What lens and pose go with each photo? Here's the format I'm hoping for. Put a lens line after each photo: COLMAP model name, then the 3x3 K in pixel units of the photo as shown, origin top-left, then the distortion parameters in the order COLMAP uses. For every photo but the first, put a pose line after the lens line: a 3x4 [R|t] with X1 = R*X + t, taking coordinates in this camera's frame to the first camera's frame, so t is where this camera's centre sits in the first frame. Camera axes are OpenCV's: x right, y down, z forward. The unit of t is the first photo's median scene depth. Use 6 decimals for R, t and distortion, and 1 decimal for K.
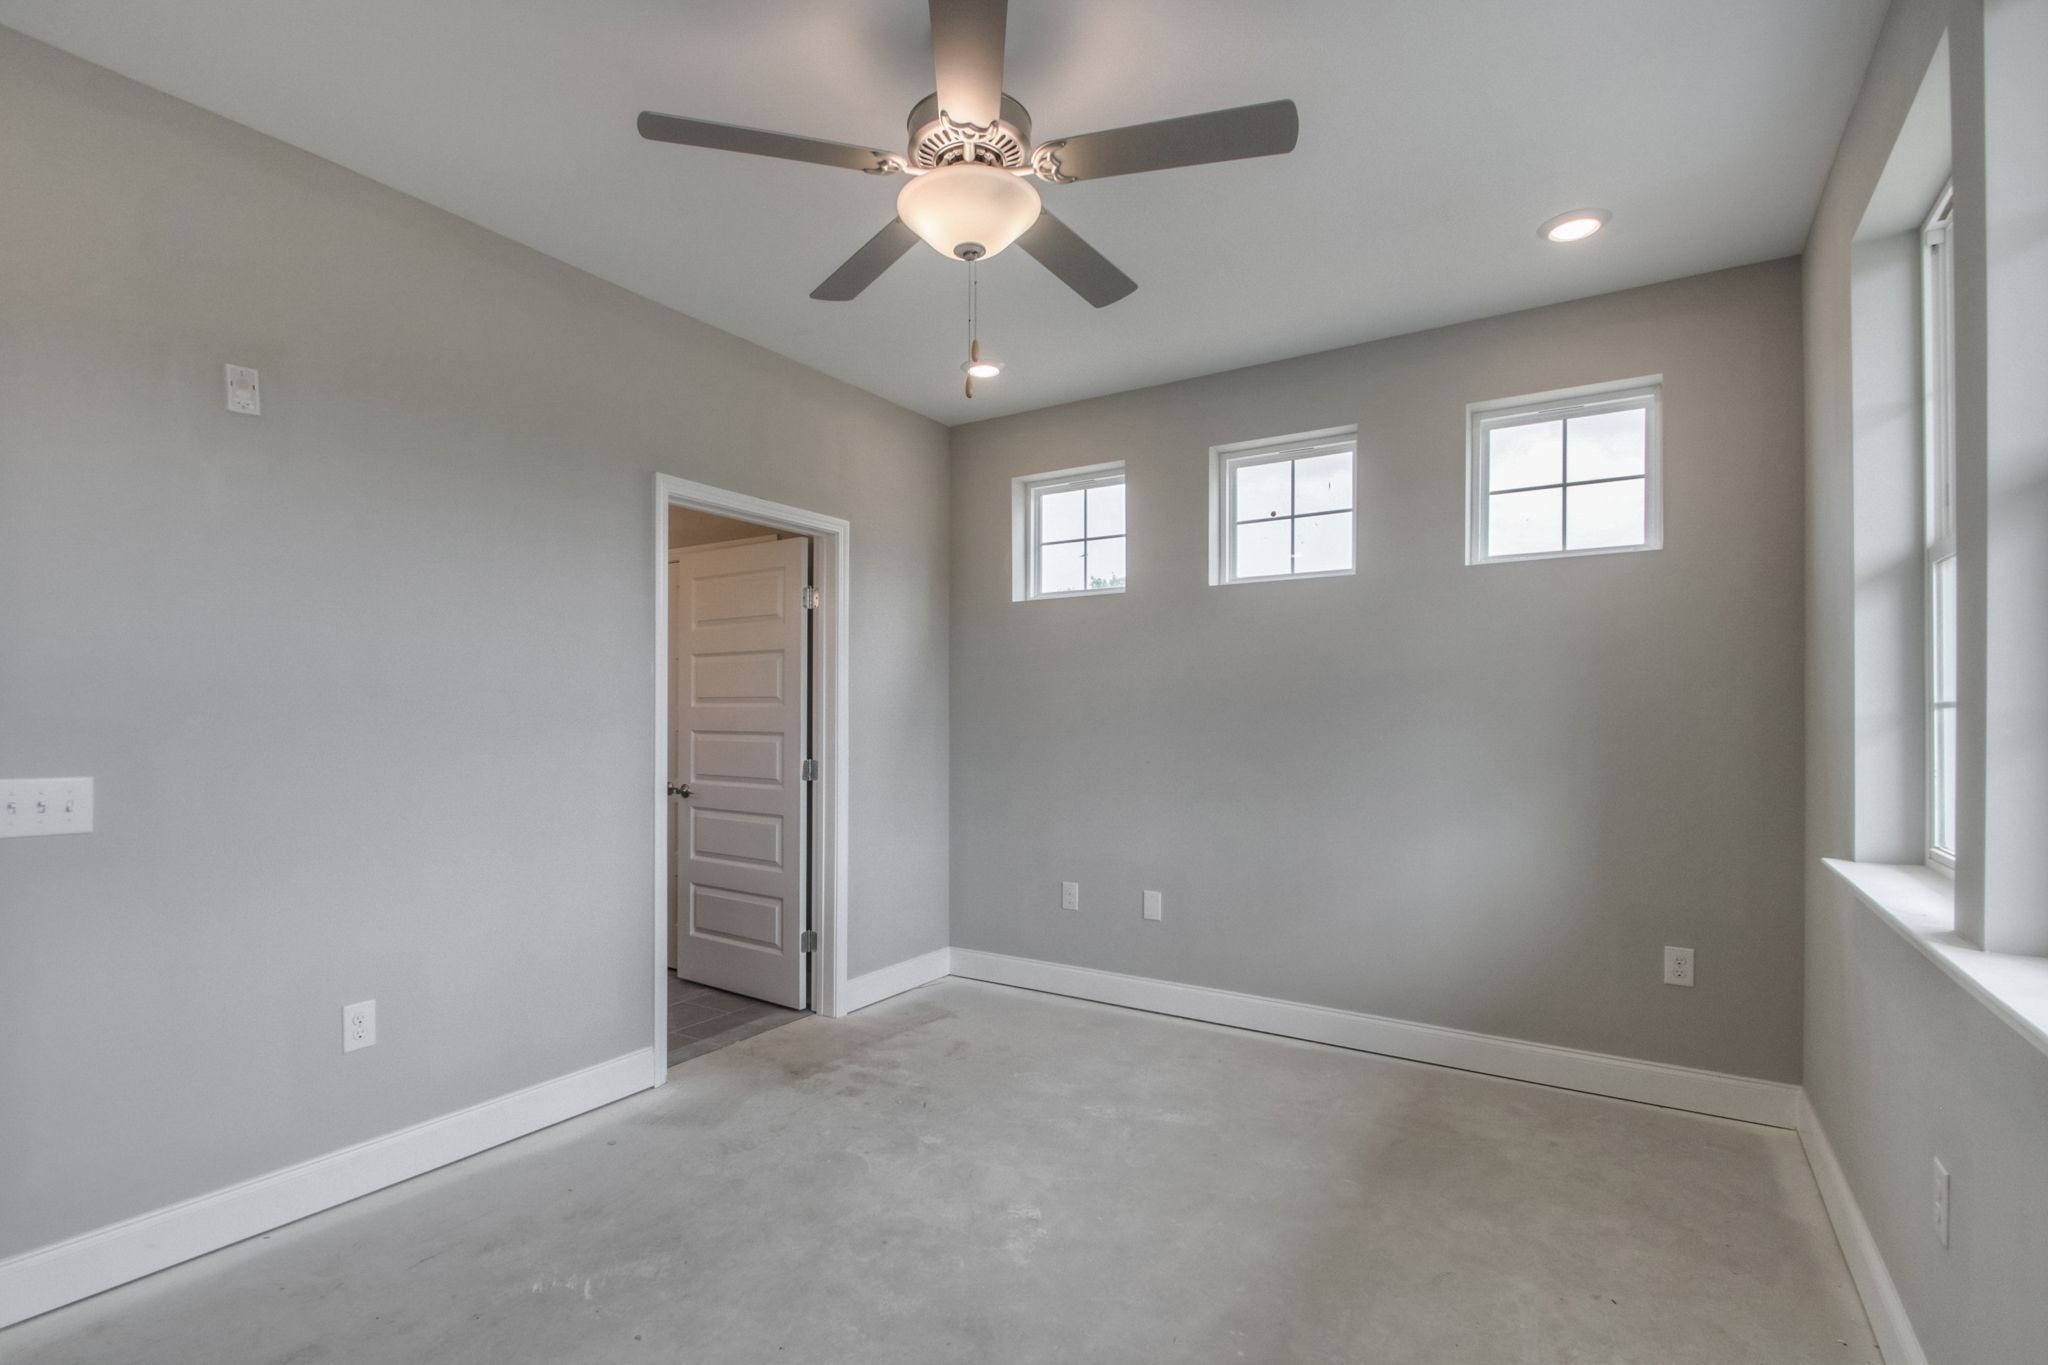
lens RADIAL K [[991.5, 0, 966.8], [0, 991.5, 709.9], [0, 0, 1]] dist [0.070861, -0.000133]
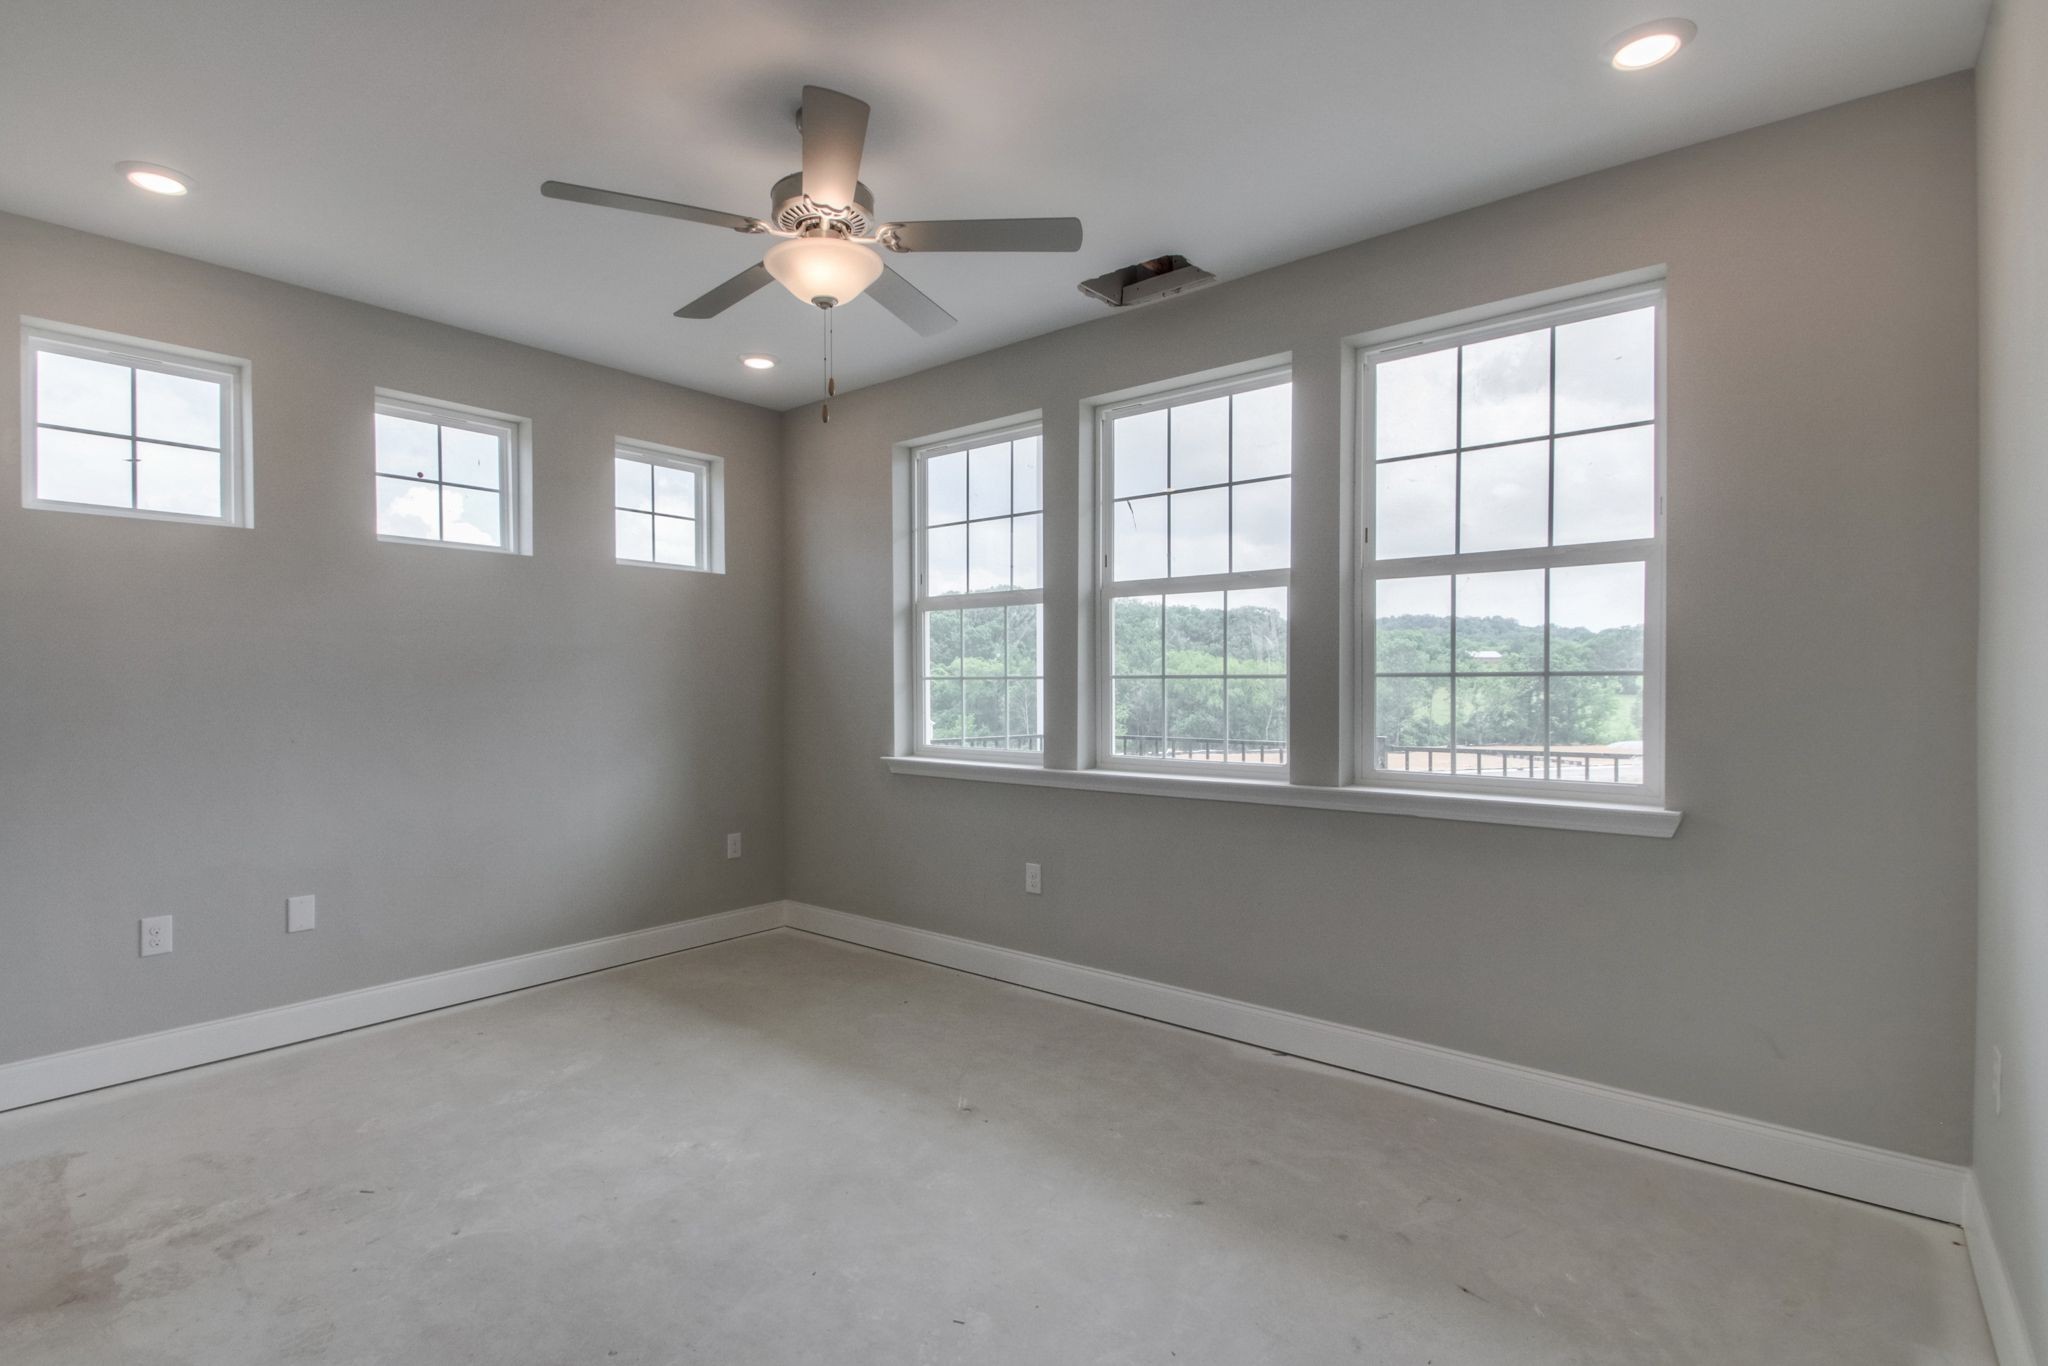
lens RADIAL K [[949.8, 0, 1012.6], [0, 949.8, 707.6], [0, 0, 1]] dist [0.003085, -0.000315]
pose [[0.100894, -0.022955, 0.994632, -0.599502], [-0.000717, 0.999732, 0.023146, 0.006890], [-0.994897, -0.003048, 0.100850, 0.372317]]
